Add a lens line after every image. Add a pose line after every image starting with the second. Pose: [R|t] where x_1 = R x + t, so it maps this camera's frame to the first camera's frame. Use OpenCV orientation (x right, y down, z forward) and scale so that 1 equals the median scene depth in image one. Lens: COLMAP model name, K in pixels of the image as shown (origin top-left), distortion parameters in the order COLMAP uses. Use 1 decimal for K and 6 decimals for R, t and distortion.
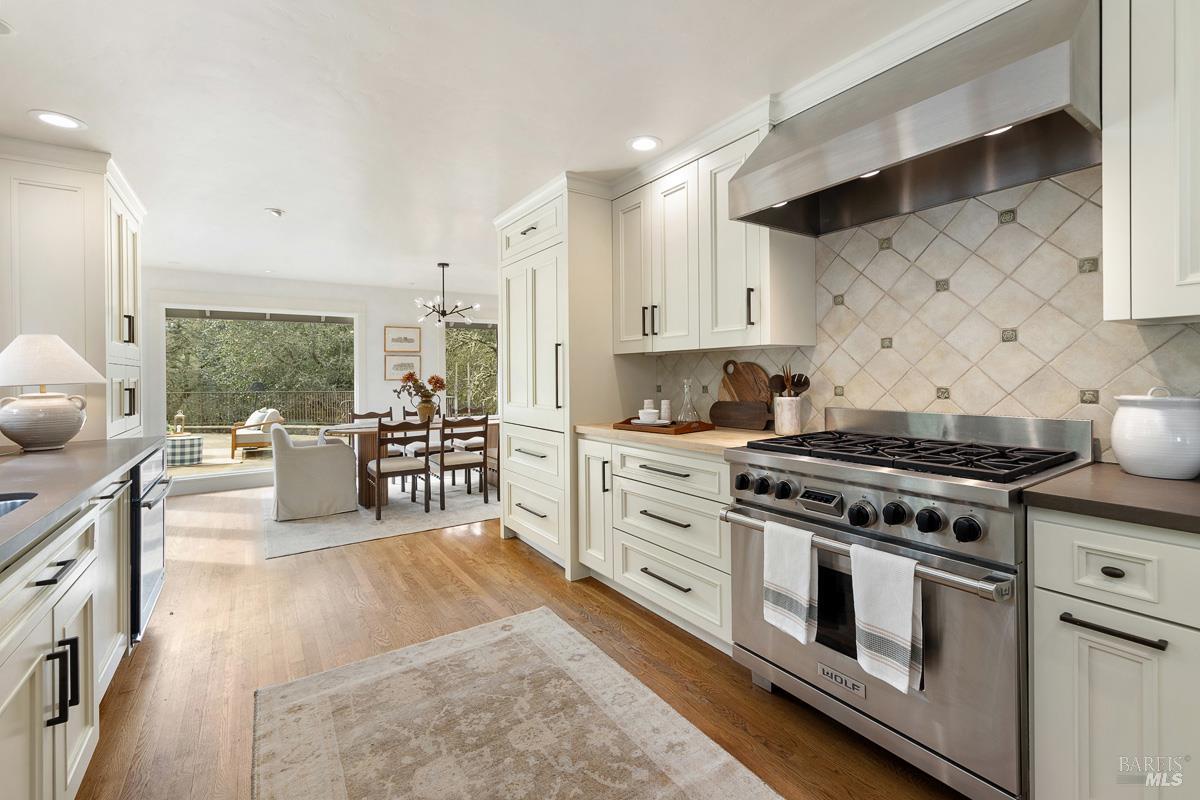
lens RADIAL K [[522.3, 0, 606.3], [0, 522.3, 370.6], [0, 0, 1]] dist [0.001418, 0.000204]
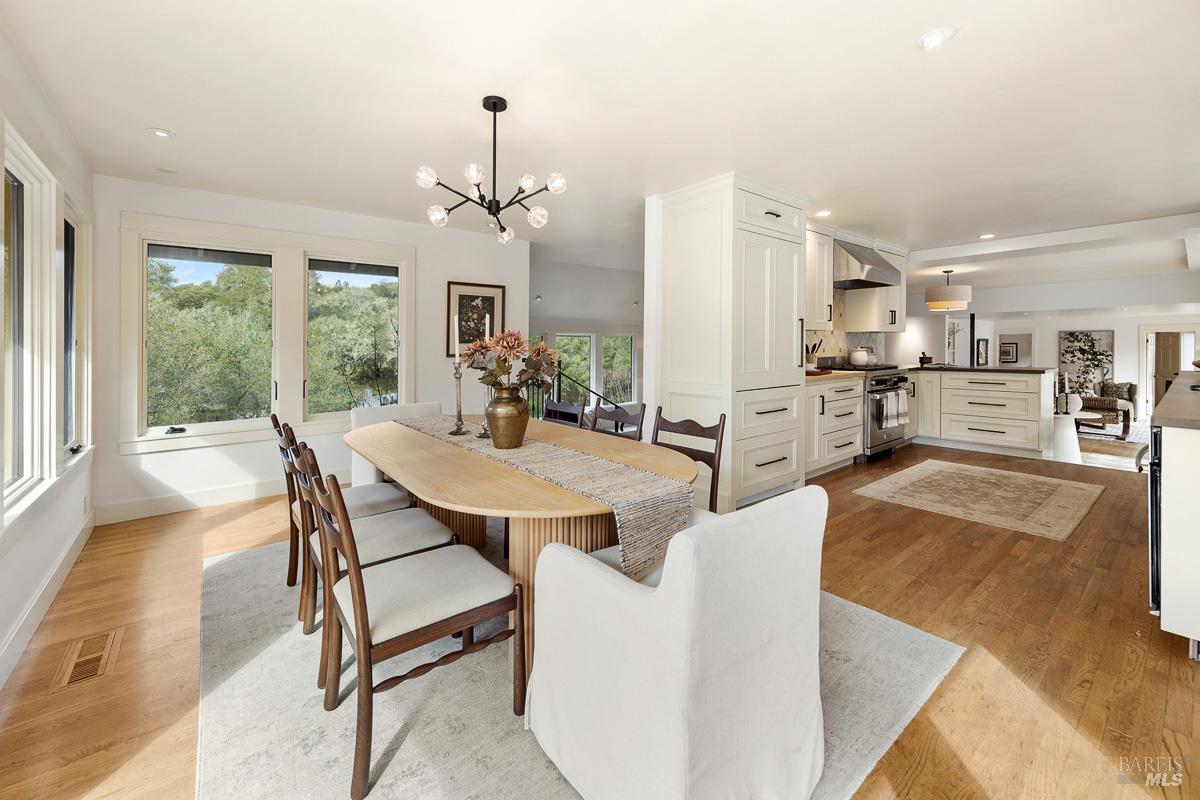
lens RADIAL K [[488.6, 0, 599.1], [0, 488.6, 349.8], [0, 0, 1]] dist [0.001038, 0.000228]
pose [[-0.089145, 0.005427, 0.996004, -1.490923], [0.001787, 0.999984, -0.005288, 0.039083], [-0.996017, 0.001308, -0.089154, 1.872669]]
